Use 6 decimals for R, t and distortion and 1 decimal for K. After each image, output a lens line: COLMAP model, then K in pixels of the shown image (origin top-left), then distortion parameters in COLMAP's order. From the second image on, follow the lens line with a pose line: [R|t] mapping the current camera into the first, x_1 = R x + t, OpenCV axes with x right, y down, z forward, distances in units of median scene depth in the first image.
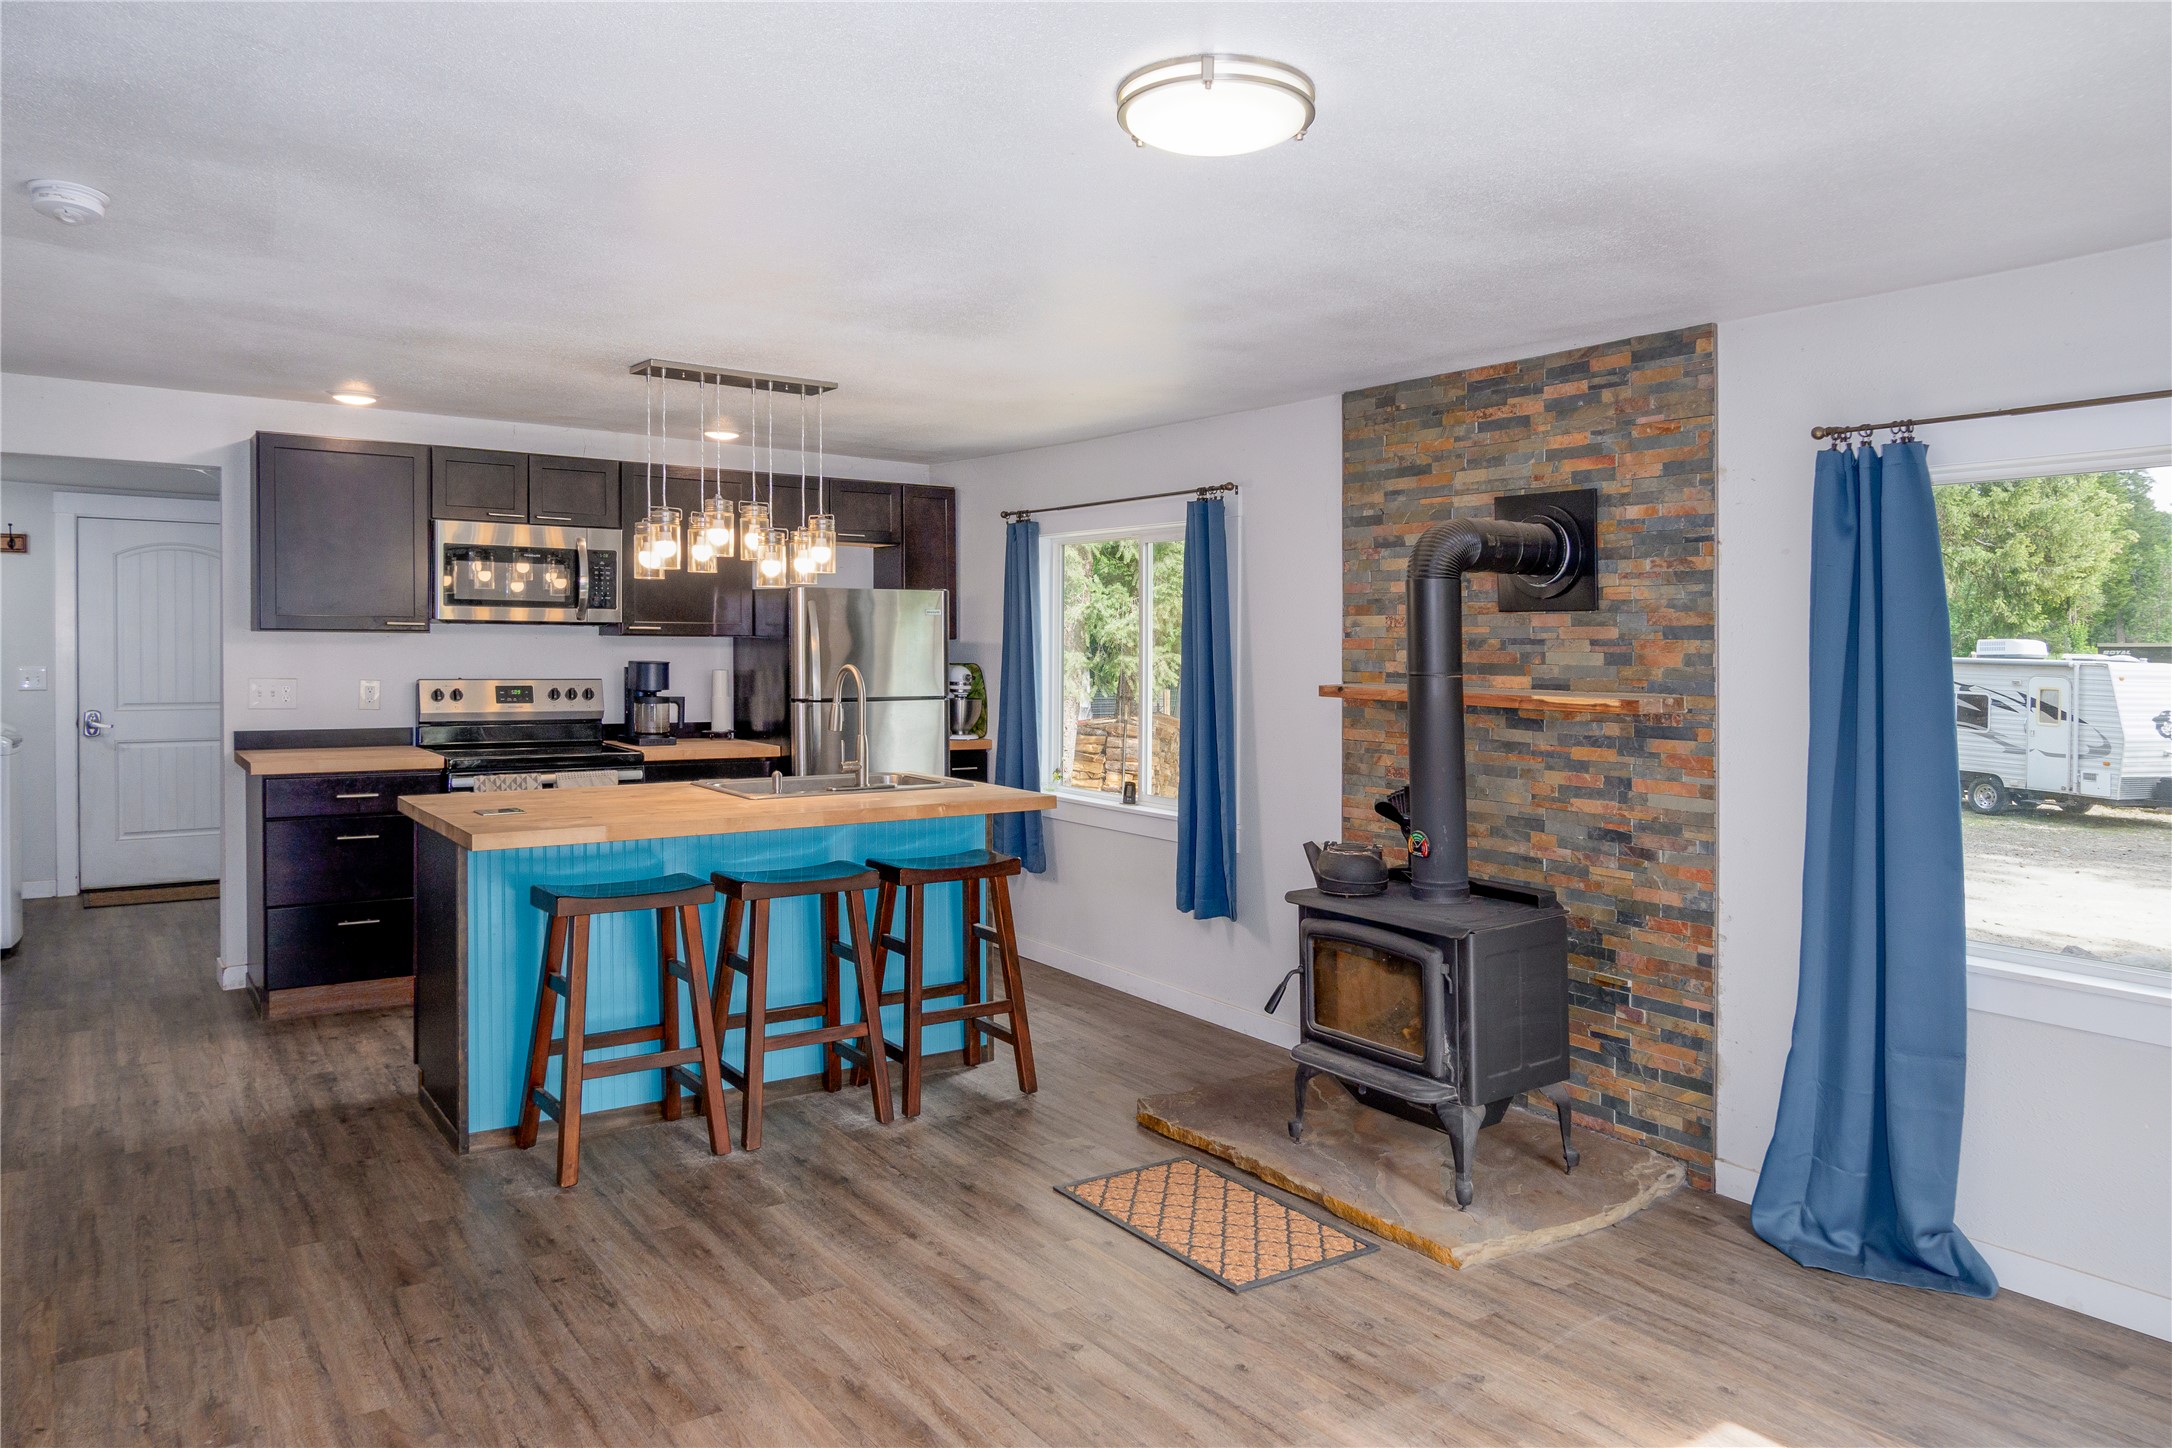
lens RADIAL K [[1447.3, 0, 1086.6], [0, 1447.3, 673.9], [0, 0, 1]] dist [-0.007198, -0.002047]
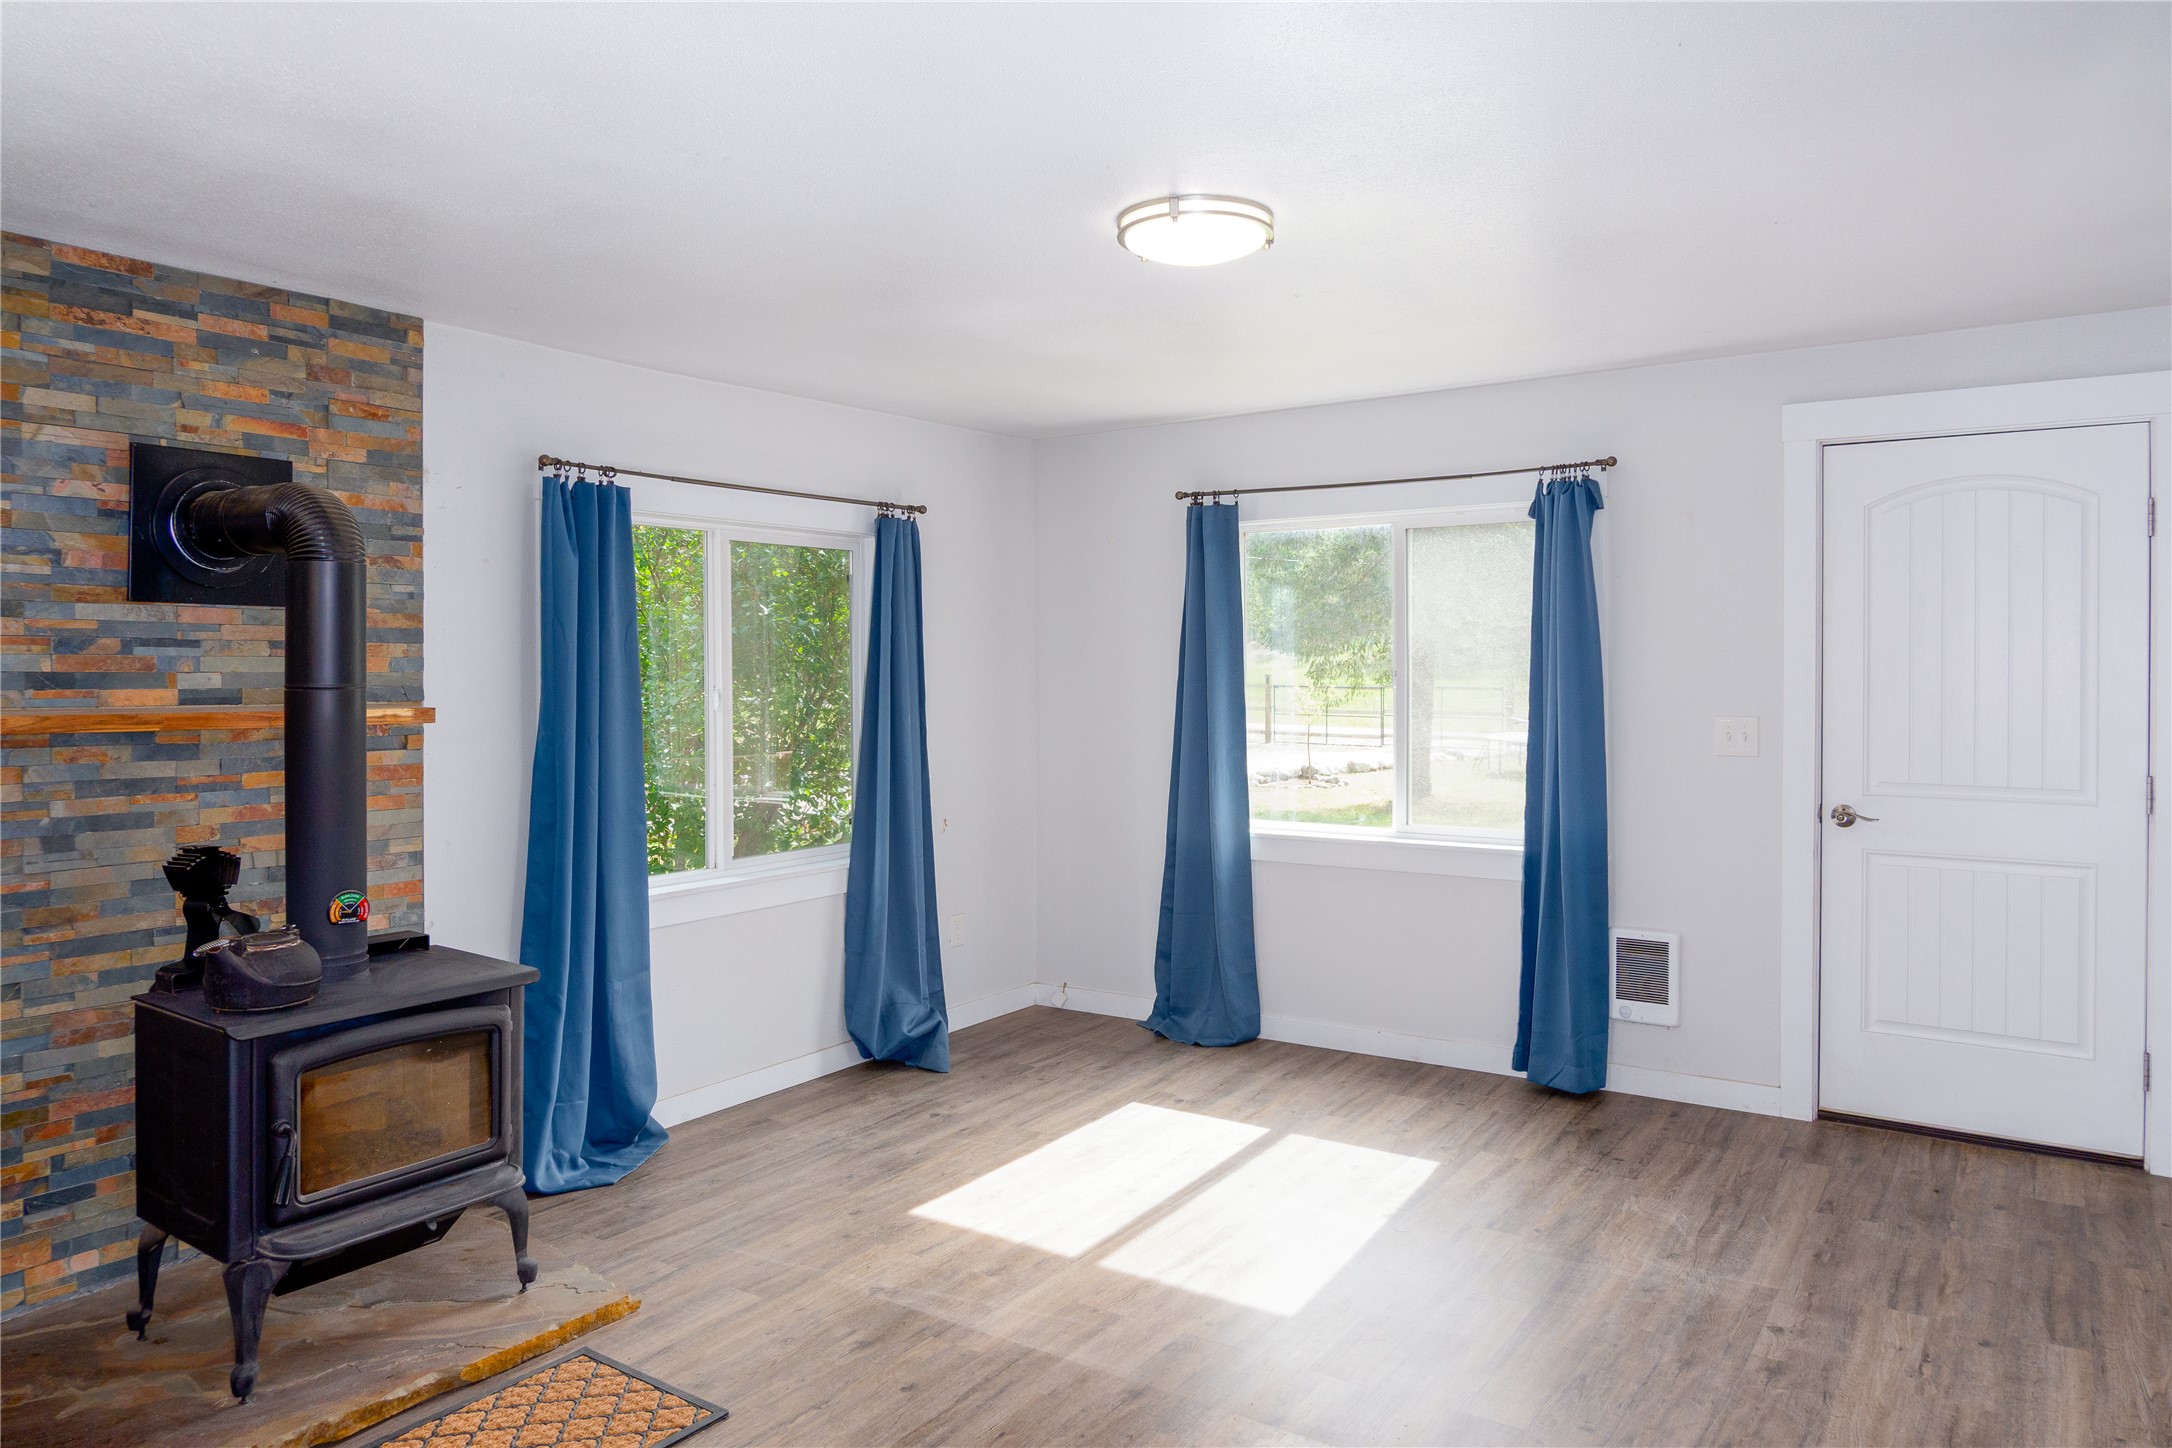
lens RADIAL K [[1447.3, 0, 1110.5], [0, 1447.3, 665.3], [0, 0, 1]] dist [-0.007198, -0.002047]
pose [[-0.358312, -0.012416, 0.933519, -0.615454], [0.009771, 0.999807, 0.017048, -0.019915], [-0.933551, 0.015230, -0.358122, 0.874843]]
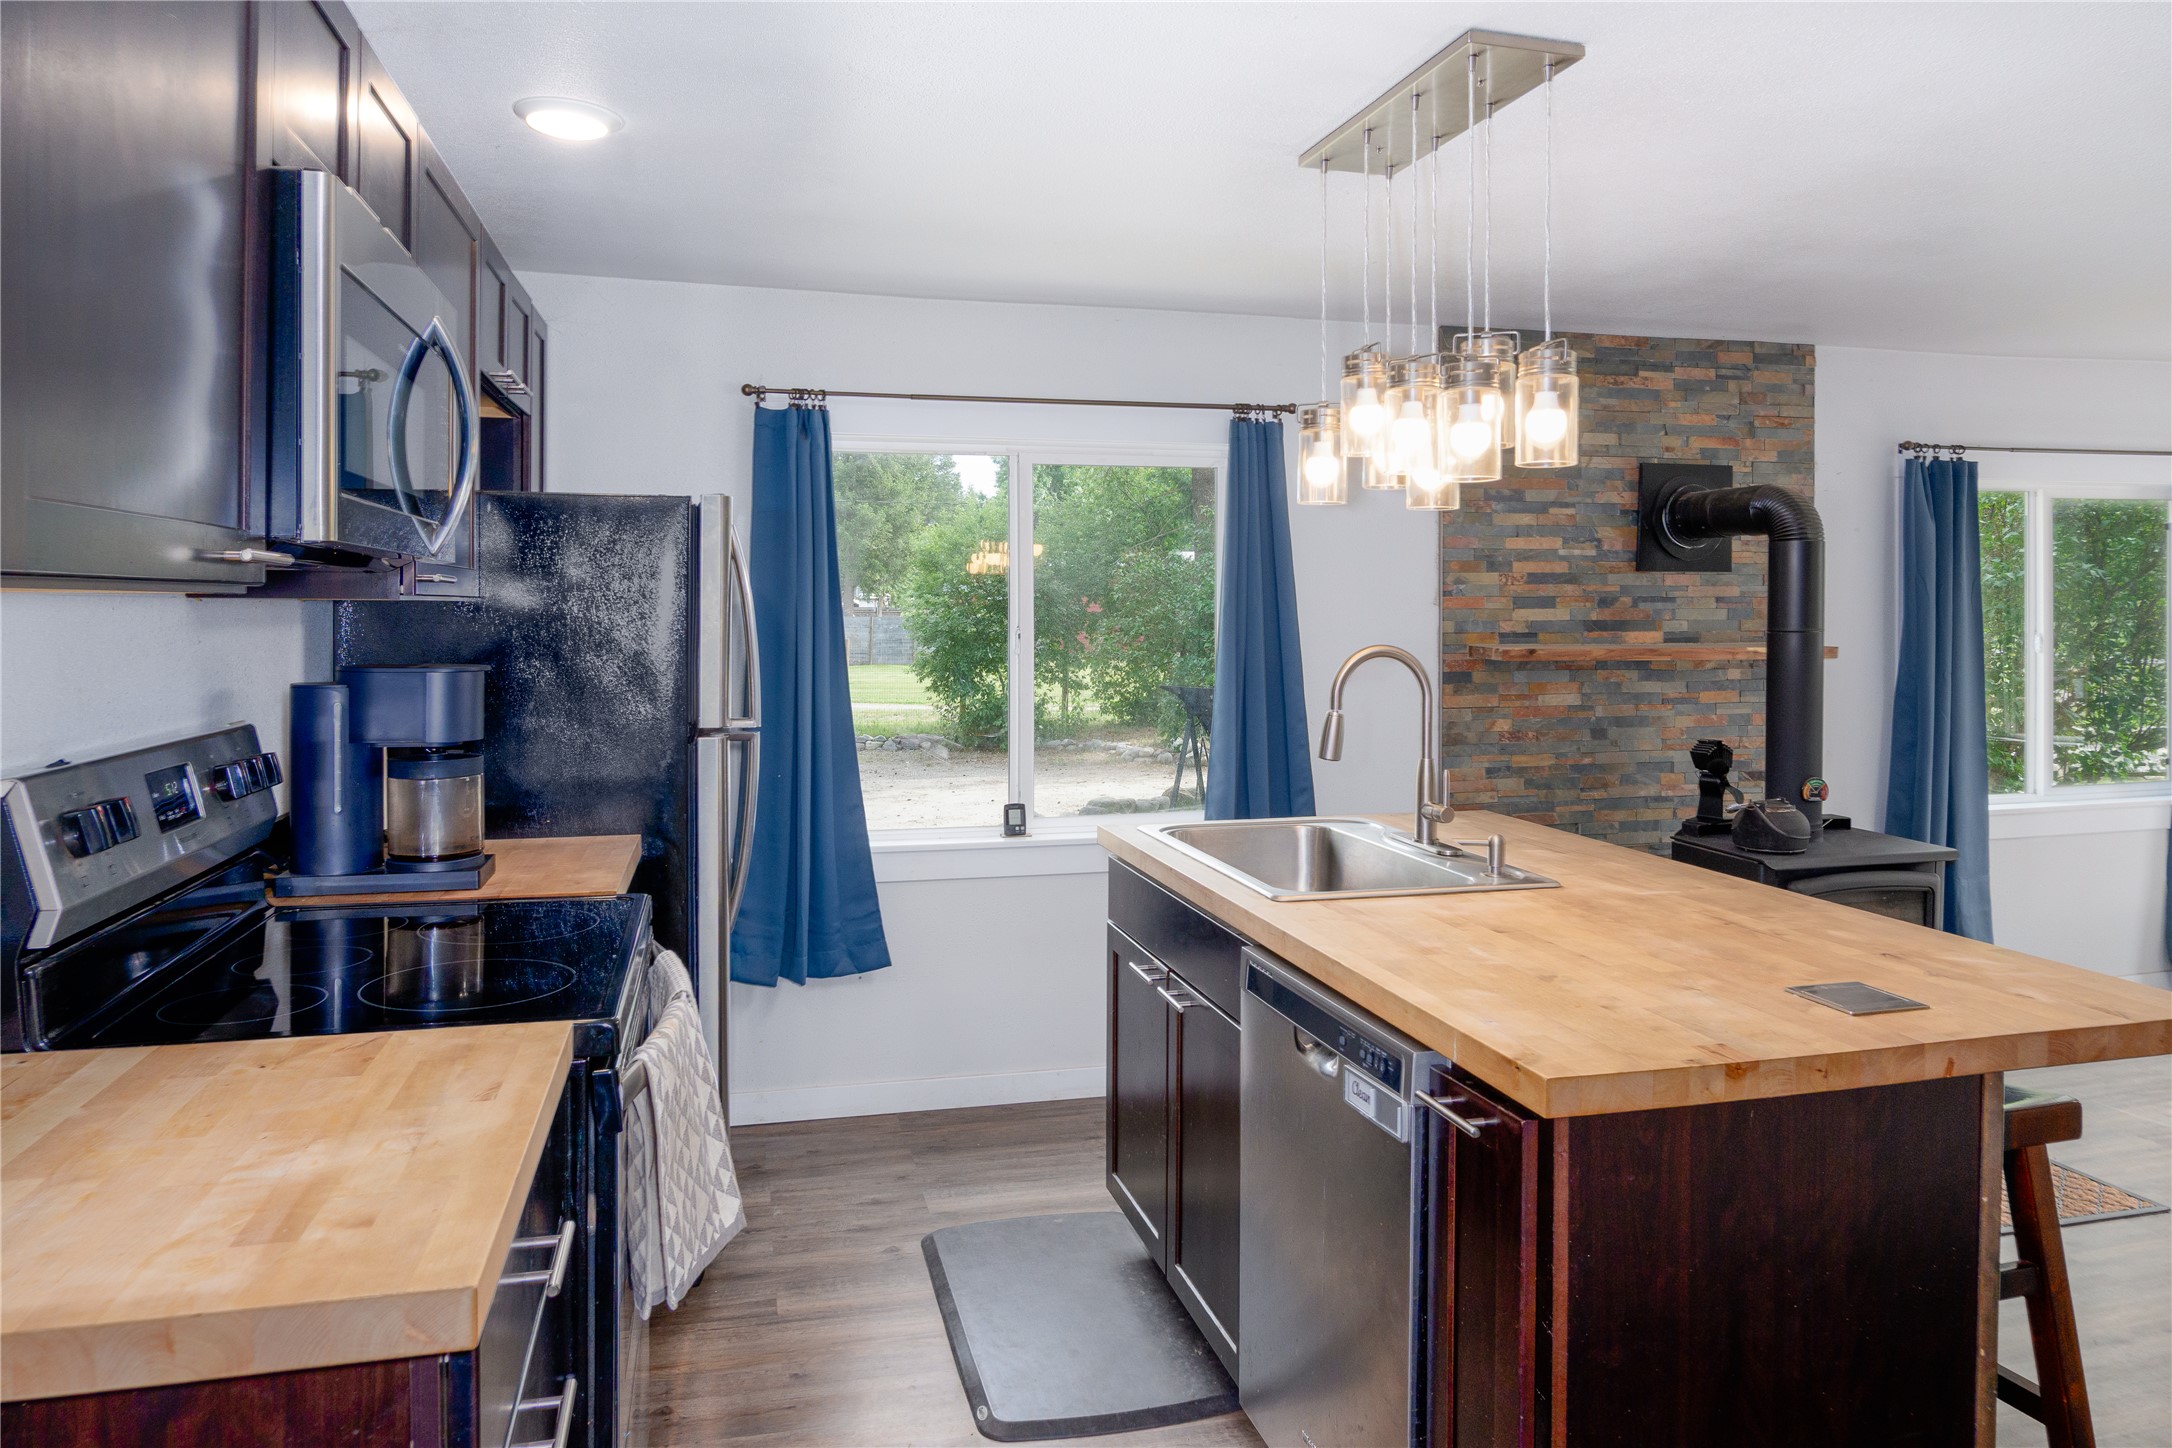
lens RADIAL K [[1447.3, 0, 1108.6], [0, 1447.3, 629.7], [0, 0, 1]] dist [-0.007198, -0.002047]
pose [[0.350500, -0.027926, 0.936146, -0.920172], [0.025393, 0.999471, 0.020307, -0.034516], [-0.936219, 0.016654, 0.351023, 1.083741]]
